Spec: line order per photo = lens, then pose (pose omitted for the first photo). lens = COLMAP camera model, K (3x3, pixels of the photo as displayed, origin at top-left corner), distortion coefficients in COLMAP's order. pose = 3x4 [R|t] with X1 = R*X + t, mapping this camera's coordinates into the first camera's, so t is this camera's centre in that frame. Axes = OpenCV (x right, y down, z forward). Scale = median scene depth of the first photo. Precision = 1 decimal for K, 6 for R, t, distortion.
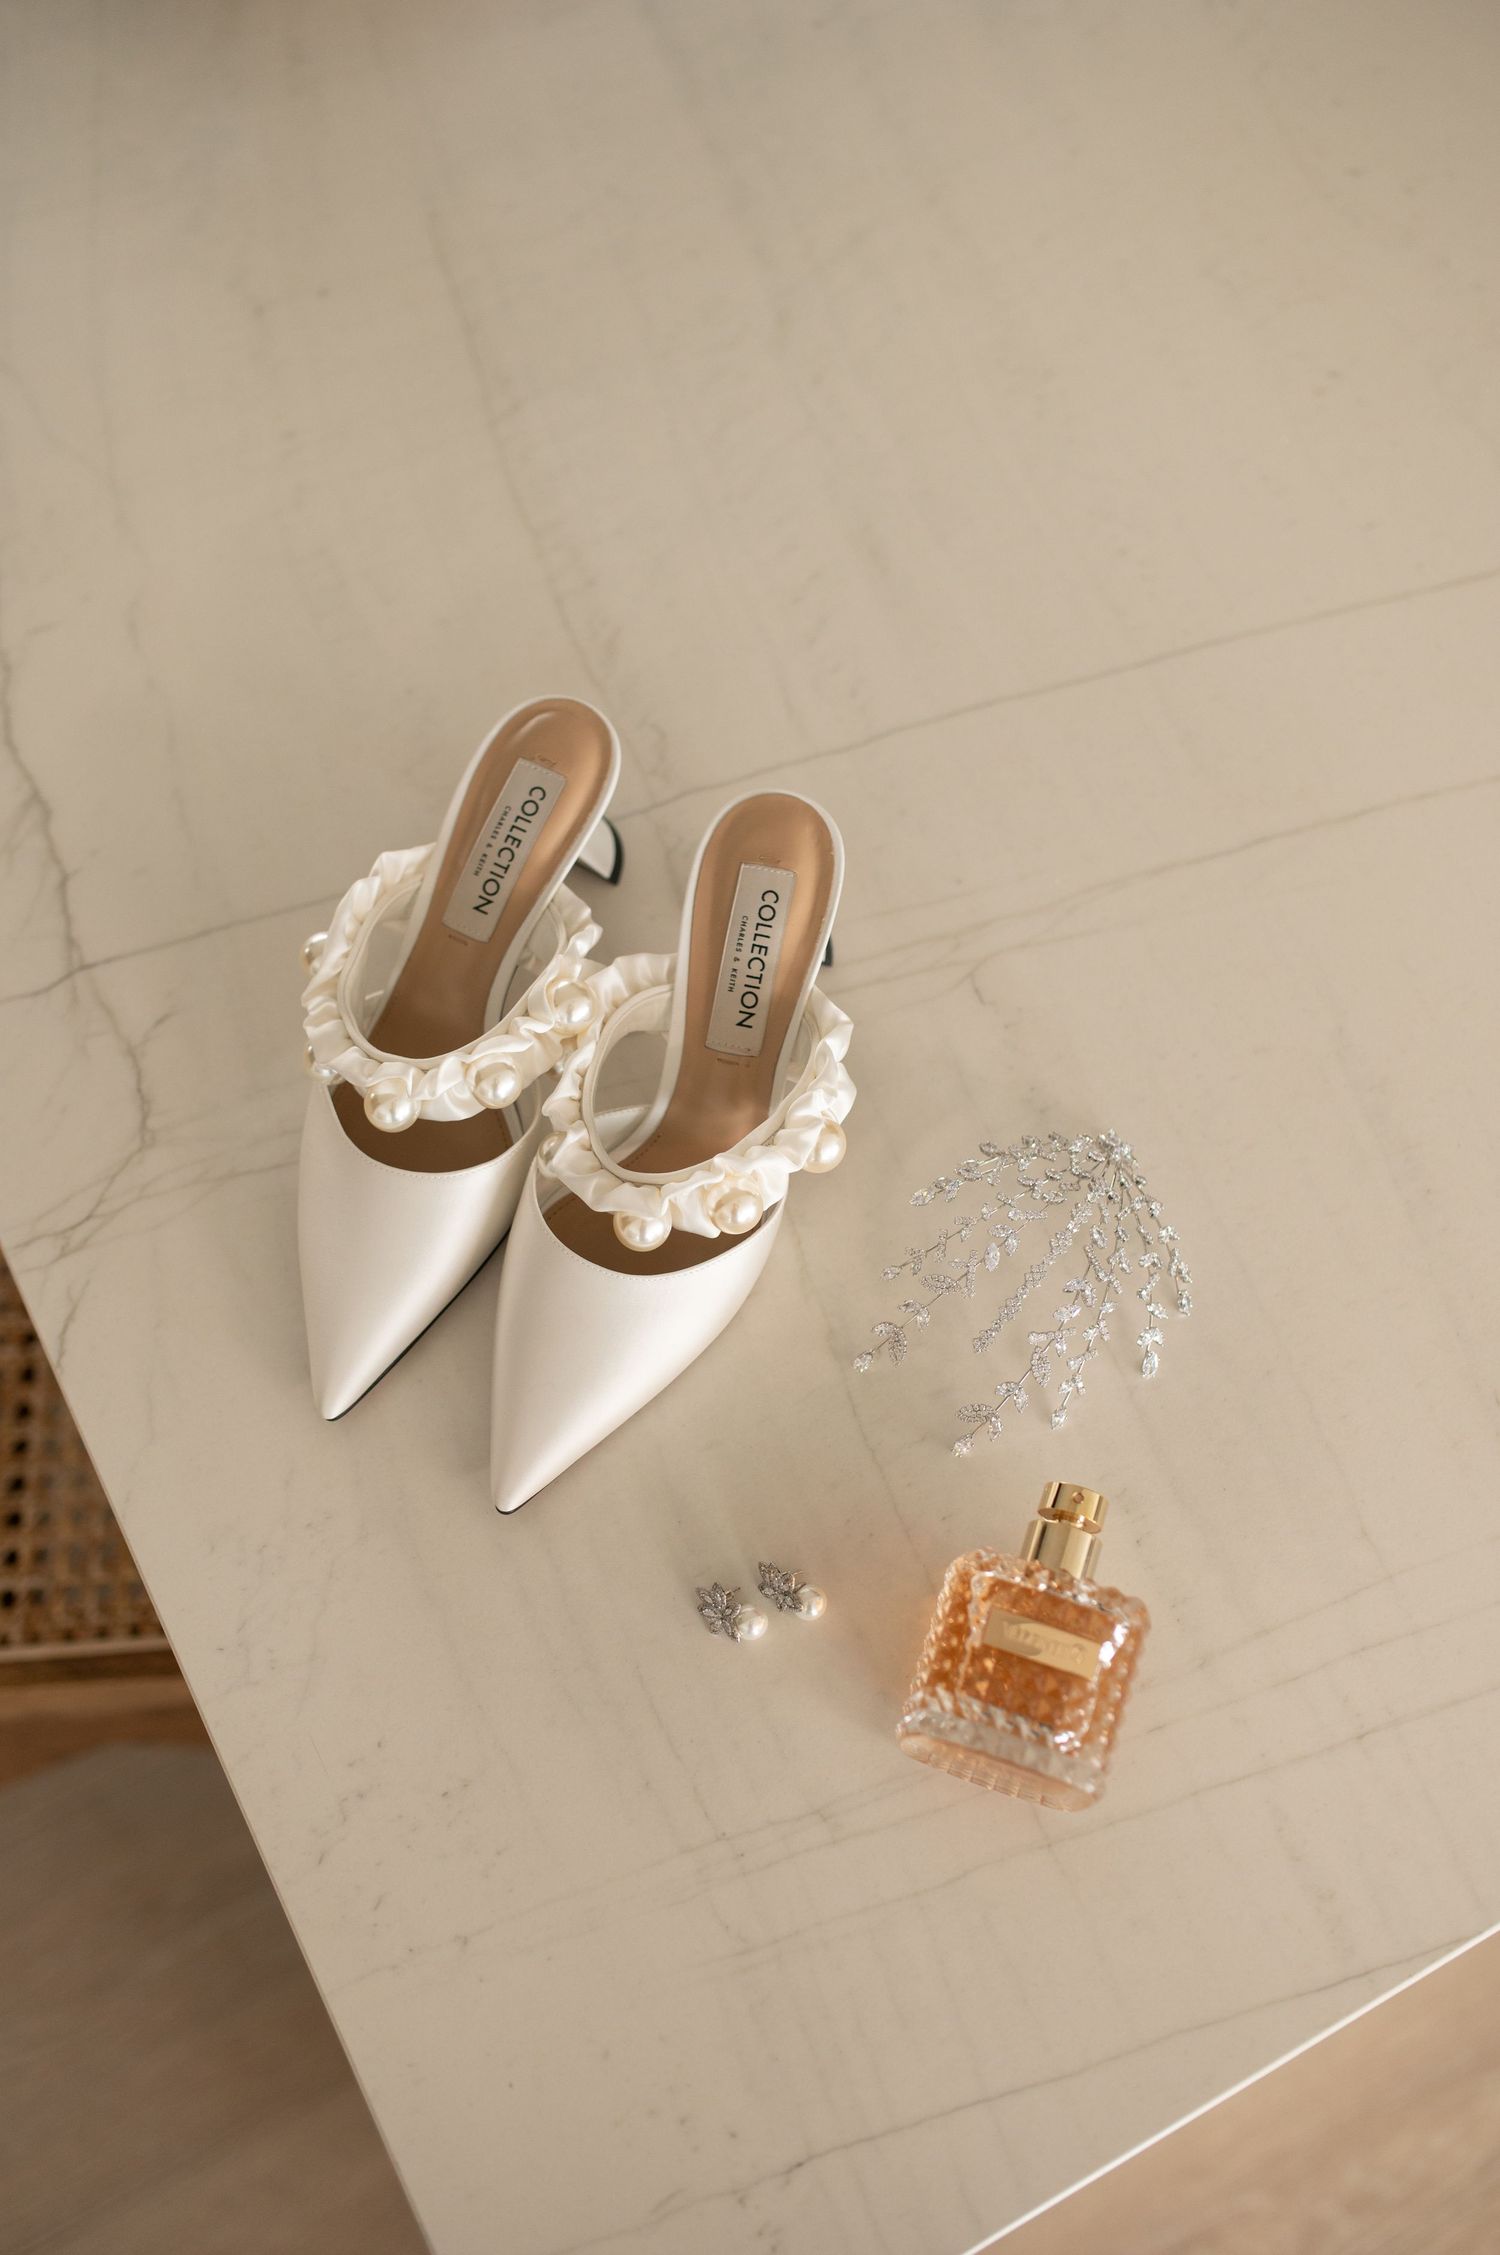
lens RADIAL K [[2079.7, 0, 750.0], [0, 2079.7, 1127.5], [0, 0, 1]] dist [-0.040008, -0.000546]
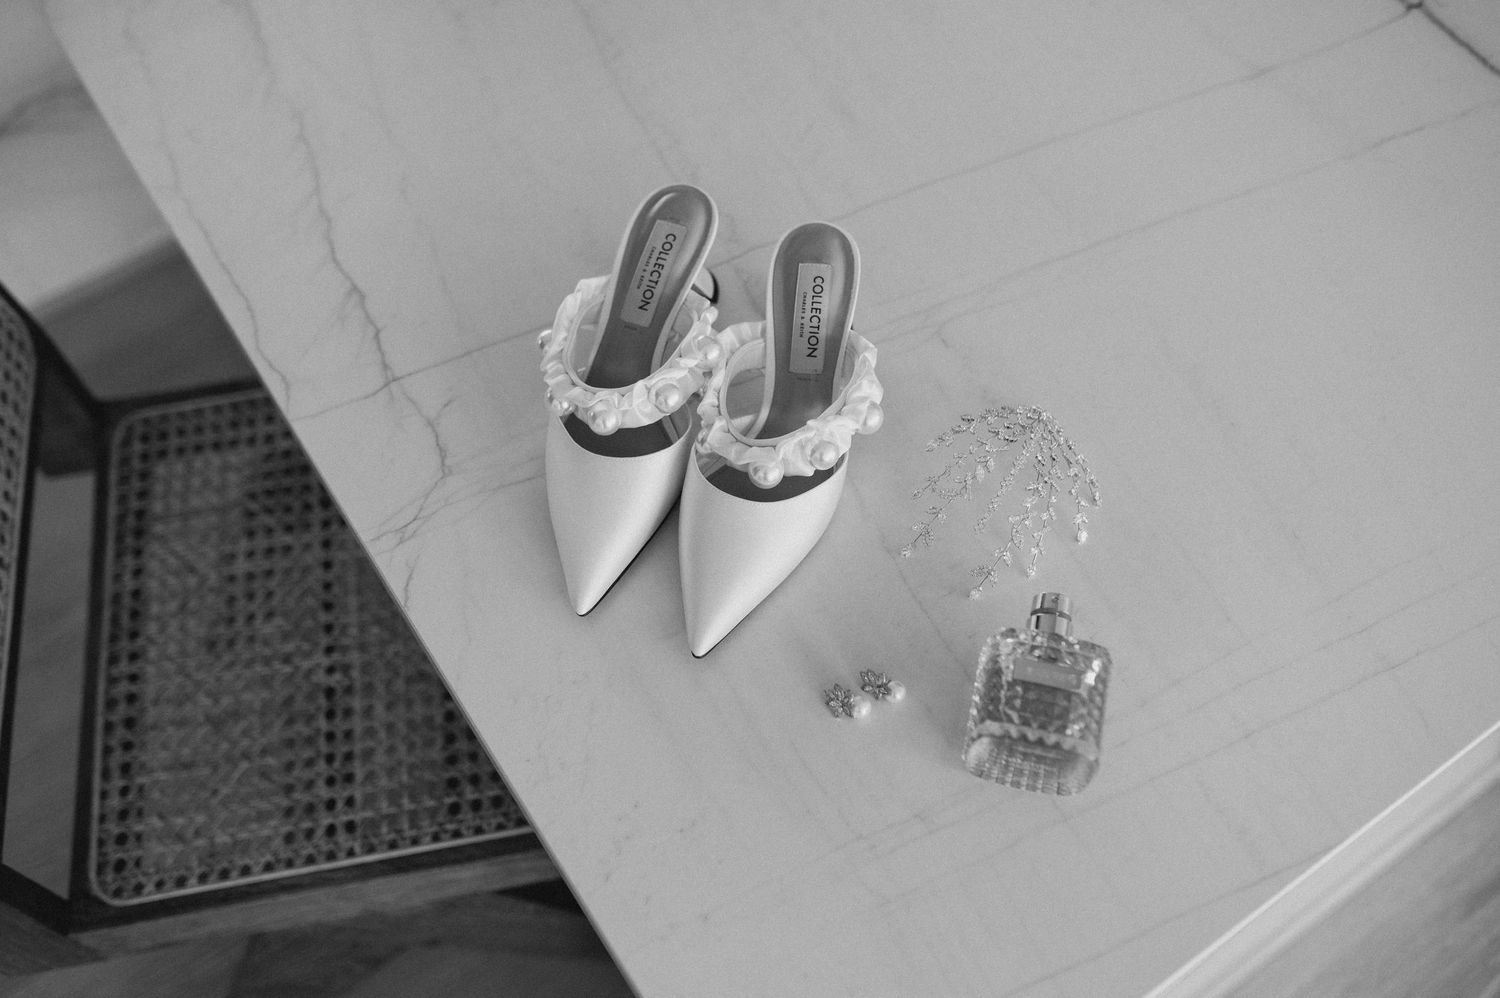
lens RADIAL K [[1383.4, 0, 750.0], [0, 1383.4, 499.0], [0, 0, 1]] dist [-0.040008, -0.000546]
pose [[0.994727, -0.096725, 0.034085, -0.099101], [0.100441, 0.985980, -0.133250, 0.202496], [-0.020718, 0.135971, 0.990496, -0.067970]]
